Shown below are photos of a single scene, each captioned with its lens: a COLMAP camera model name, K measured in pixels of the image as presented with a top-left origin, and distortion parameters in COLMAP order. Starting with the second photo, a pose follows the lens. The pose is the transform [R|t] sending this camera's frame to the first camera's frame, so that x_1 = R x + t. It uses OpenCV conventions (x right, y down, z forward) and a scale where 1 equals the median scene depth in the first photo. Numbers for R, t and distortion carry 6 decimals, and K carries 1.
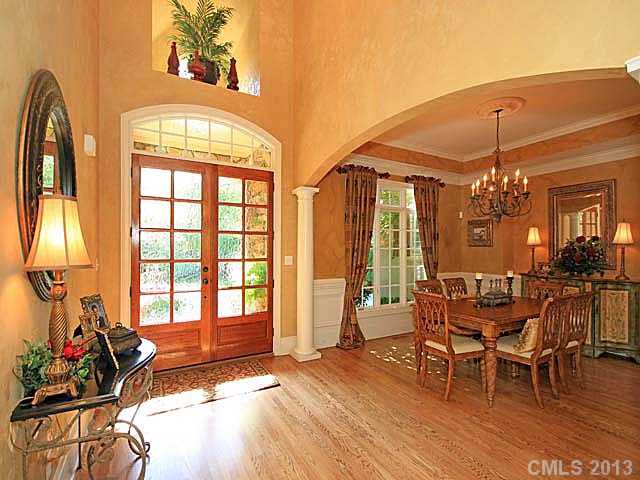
lens RADIAL K [[310.3, 0, 304.1], [0, 310.3, 249.4], [0, 0, 1]] dist [-0.017396, 0.001479]
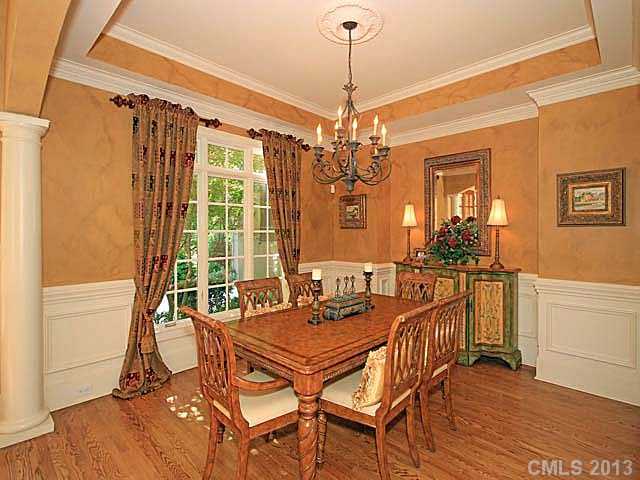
lens RADIAL K [[310.3, 0, 319.8], [0, 310.3, 236.1], [0, 0, 1]] dist [-0.017396, 0.001479]
pose [[0.956199, -0.005485, 0.292665, 0.307359], [0.002614, 0.999945, 0.010201, 0.001717], [-0.292705, -0.008990, 0.956161, 0.309002]]
